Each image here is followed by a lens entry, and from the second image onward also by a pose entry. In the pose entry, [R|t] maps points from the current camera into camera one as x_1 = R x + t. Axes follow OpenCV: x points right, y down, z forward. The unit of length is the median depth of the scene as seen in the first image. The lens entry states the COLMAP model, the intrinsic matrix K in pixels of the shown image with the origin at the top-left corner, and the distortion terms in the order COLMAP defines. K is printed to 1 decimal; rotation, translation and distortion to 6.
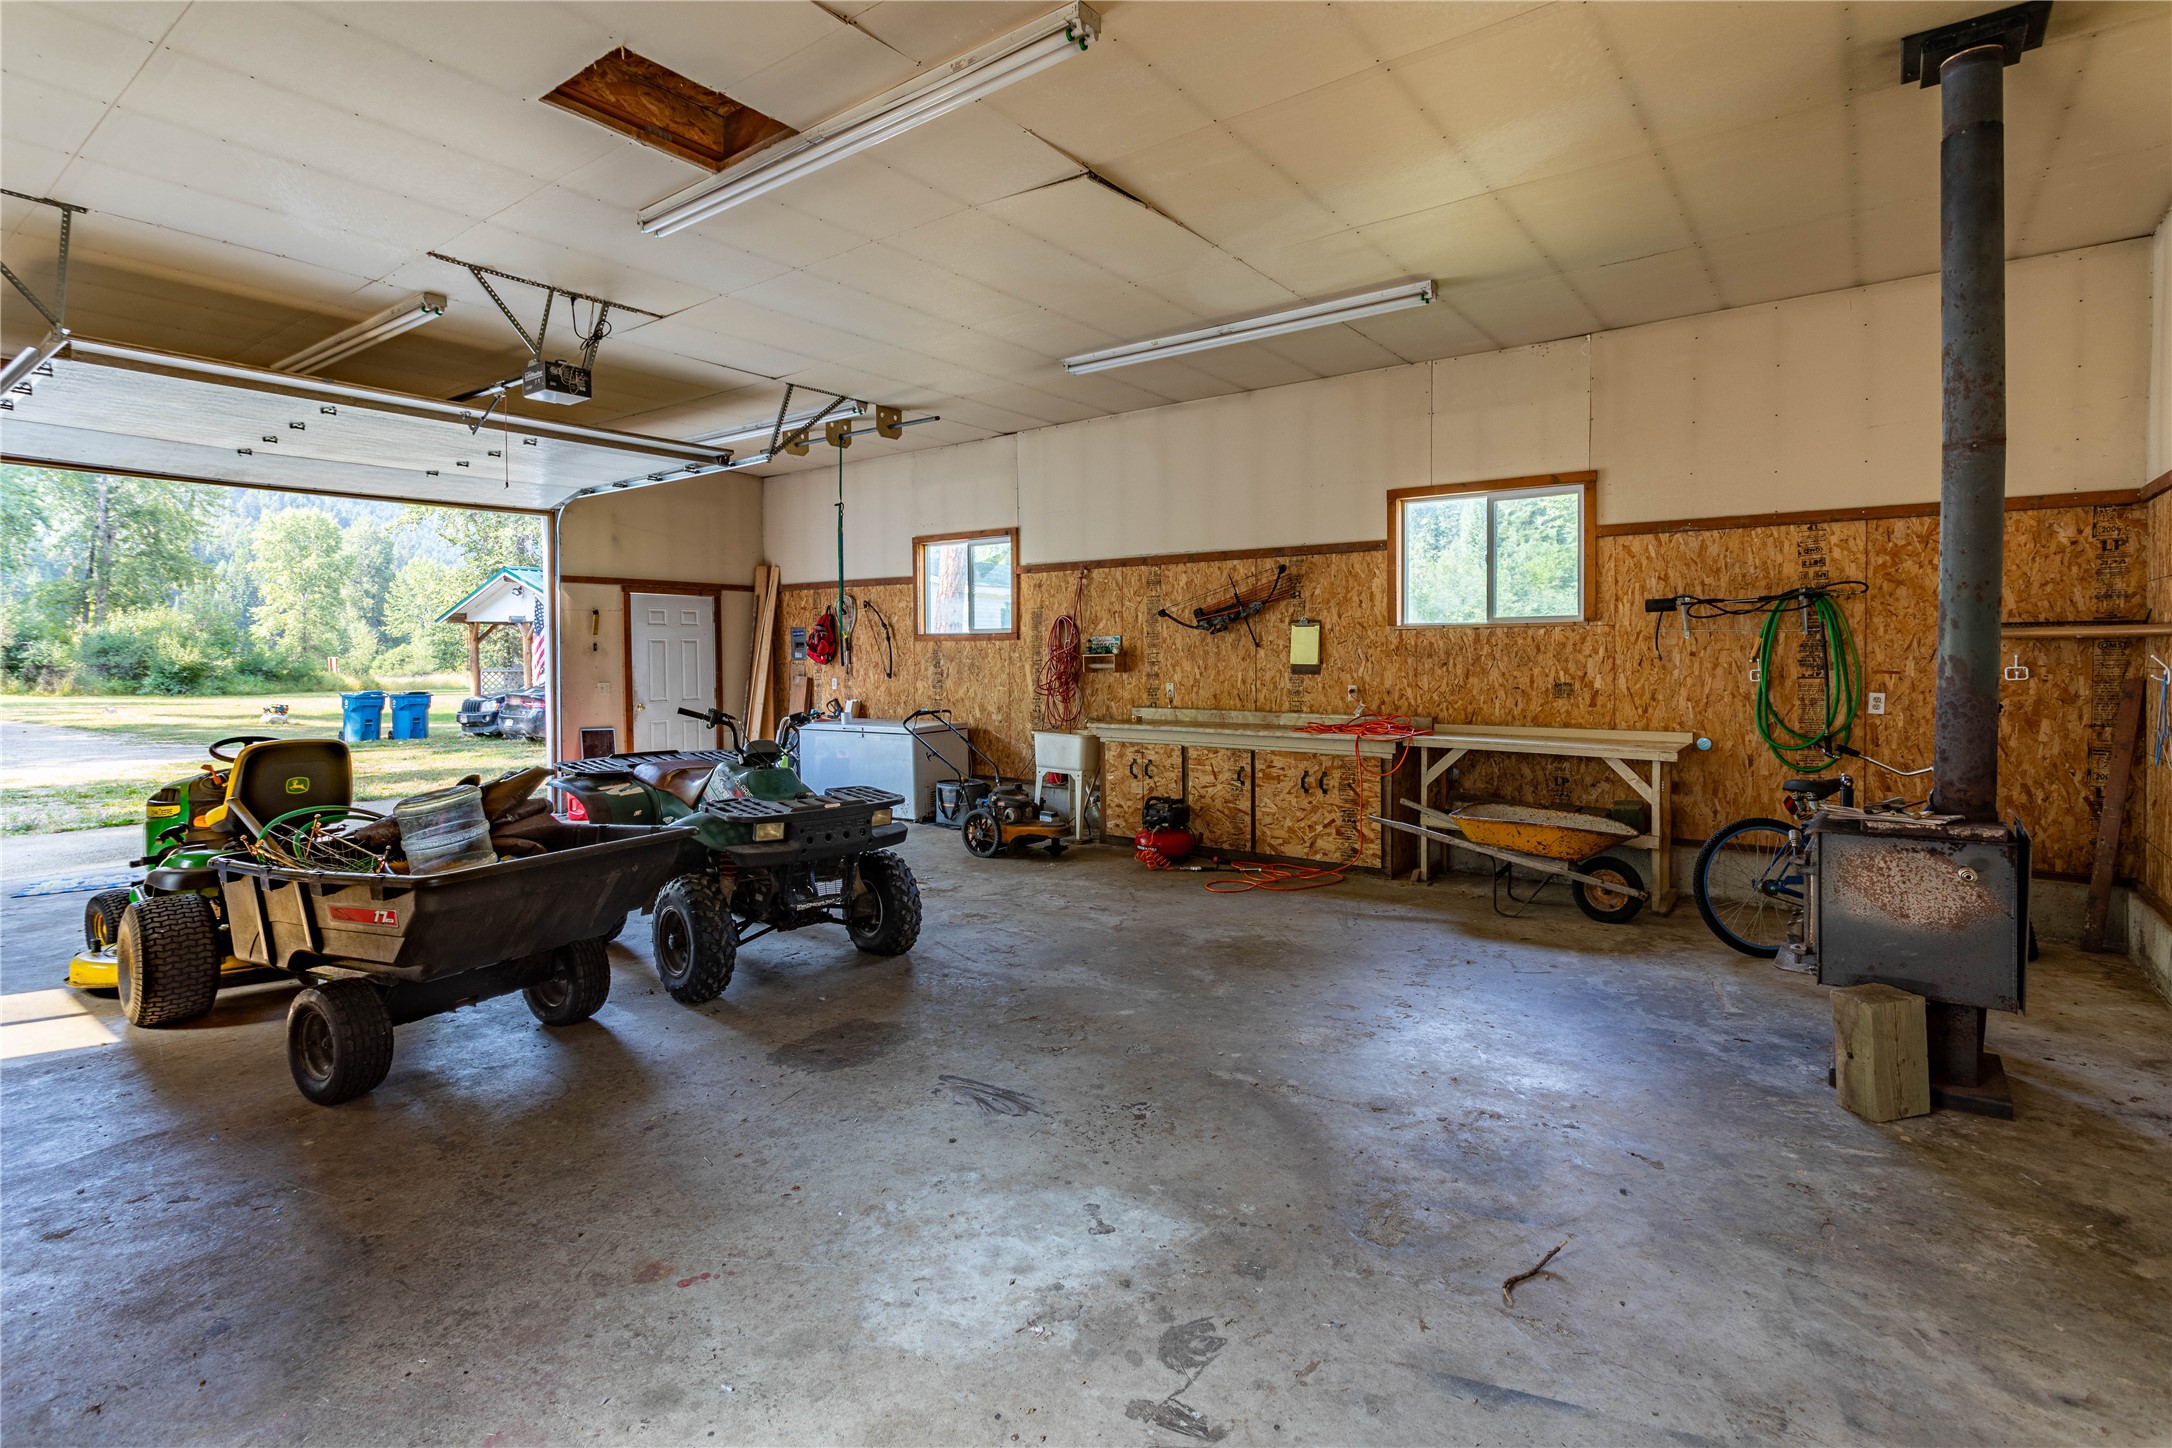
lens RADIAL K [[1052.5, 0, 1077.6], [0, 1052.5, 687.3], [0, 0, 1]] dist [-0.007736, 0.007484]
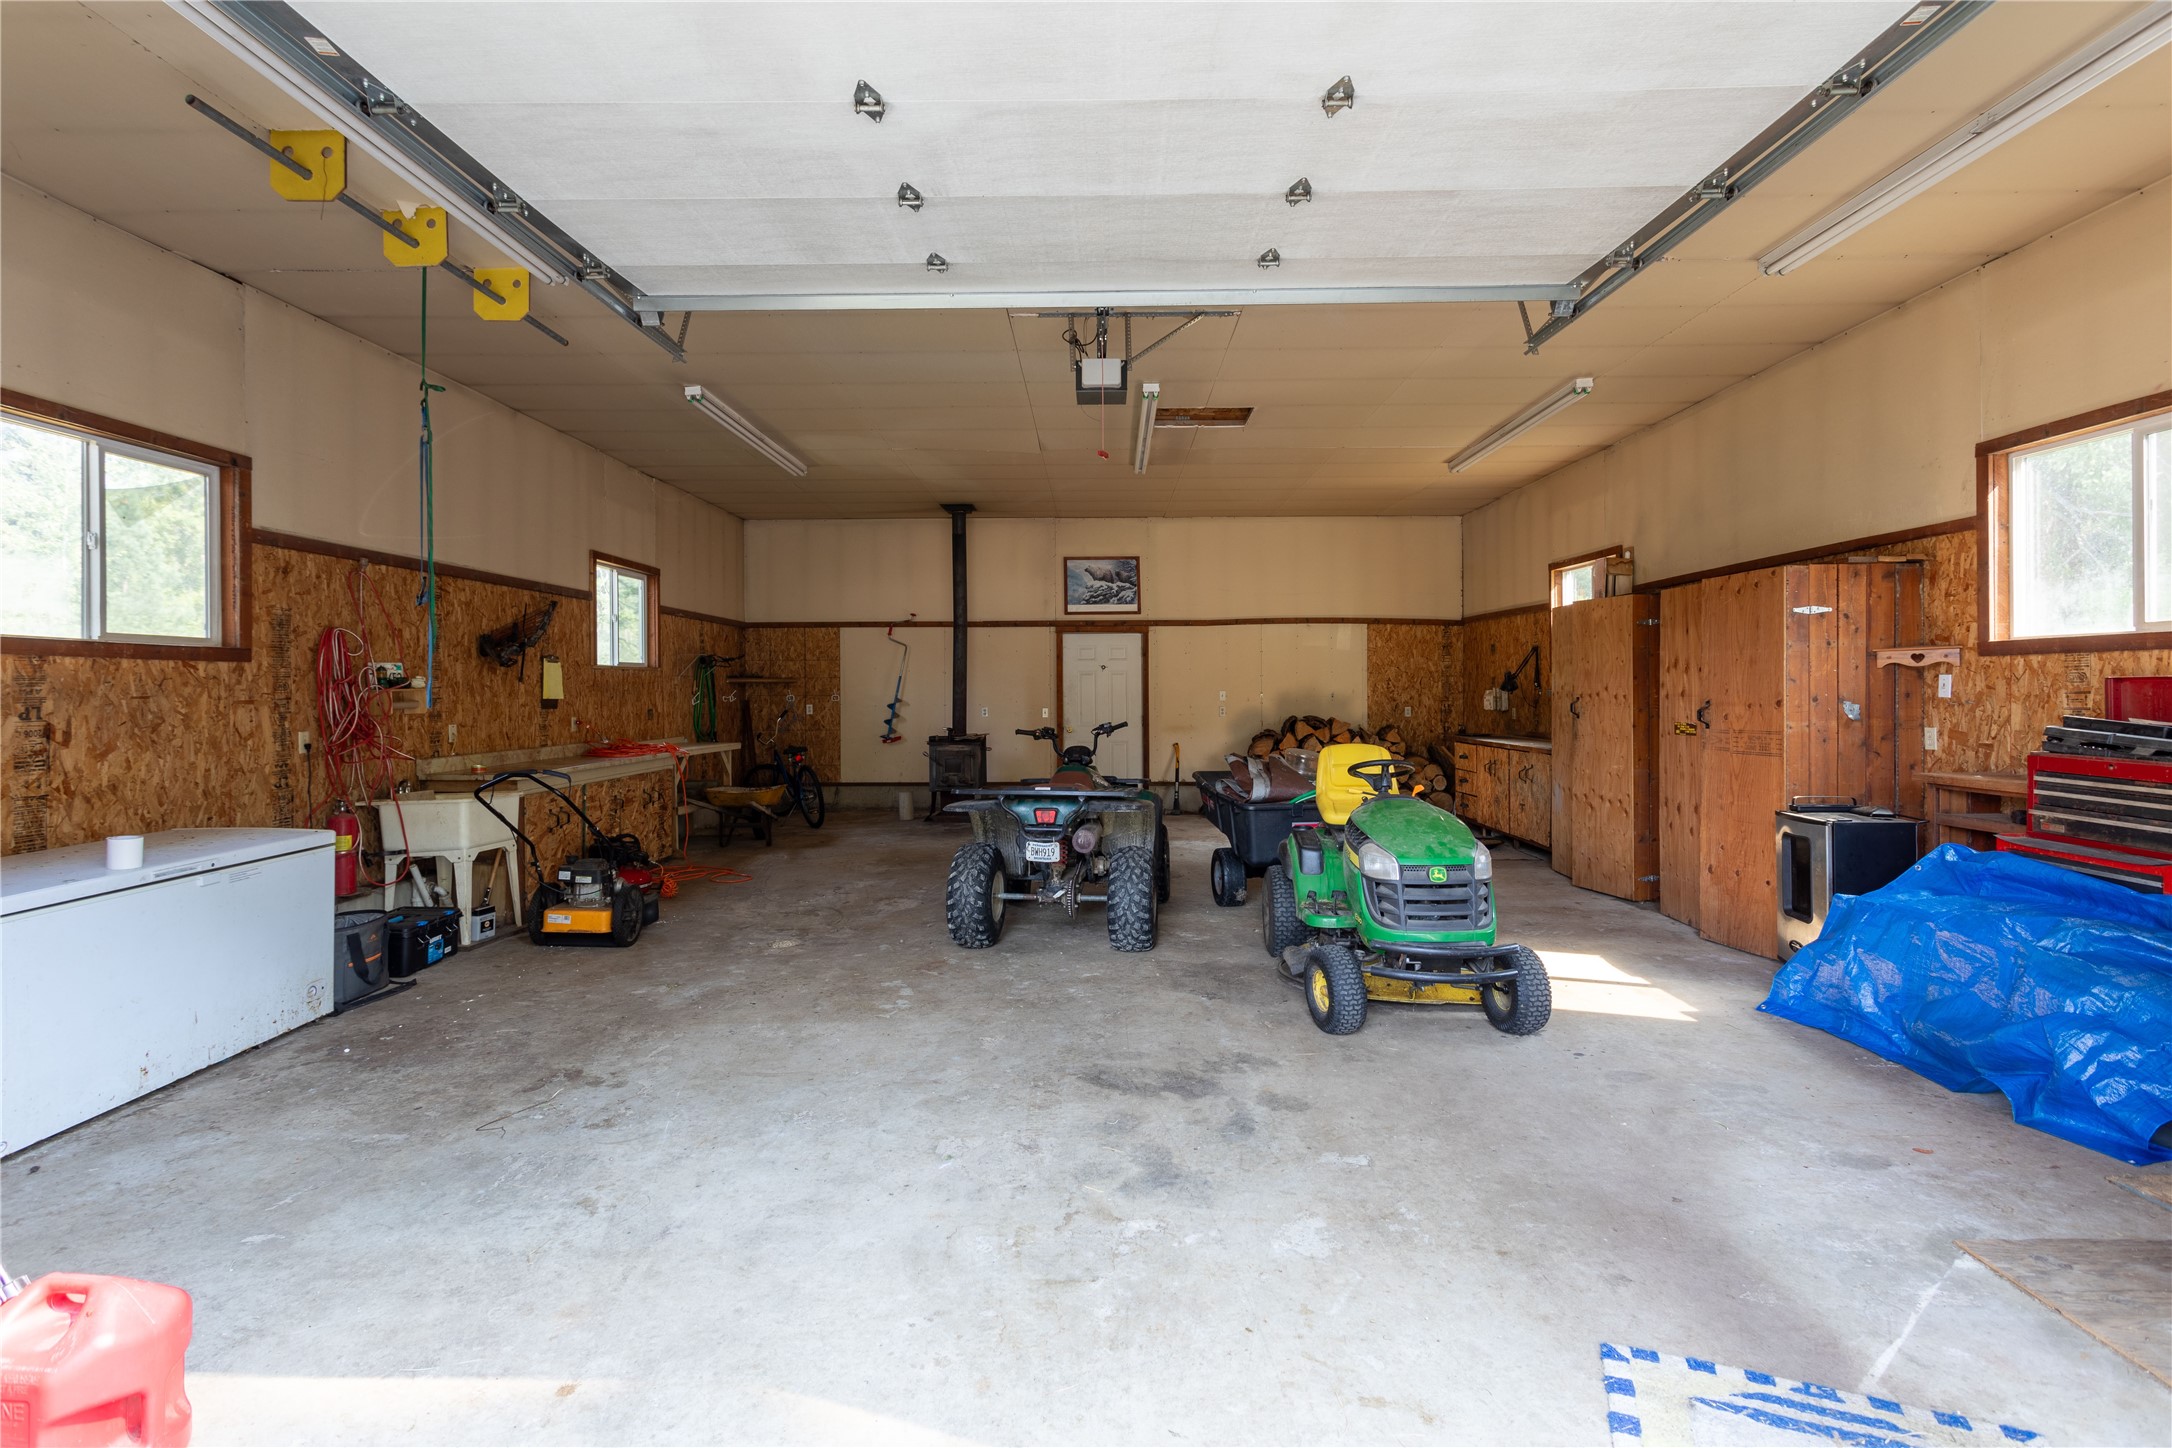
lens RADIAL K [[1052.5, 0, 1077.6], [0, 1052.5, 687.3], [0, 0, 1]] dist [-0.007736, 0.007484]
pose [[-0.591604, -0.008712, 0.806182, -0.832042], [0.008896, 0.999810, 0.017333, -0.041695], [-0.806180, 0.017426, -0.591414, 1.075154]]
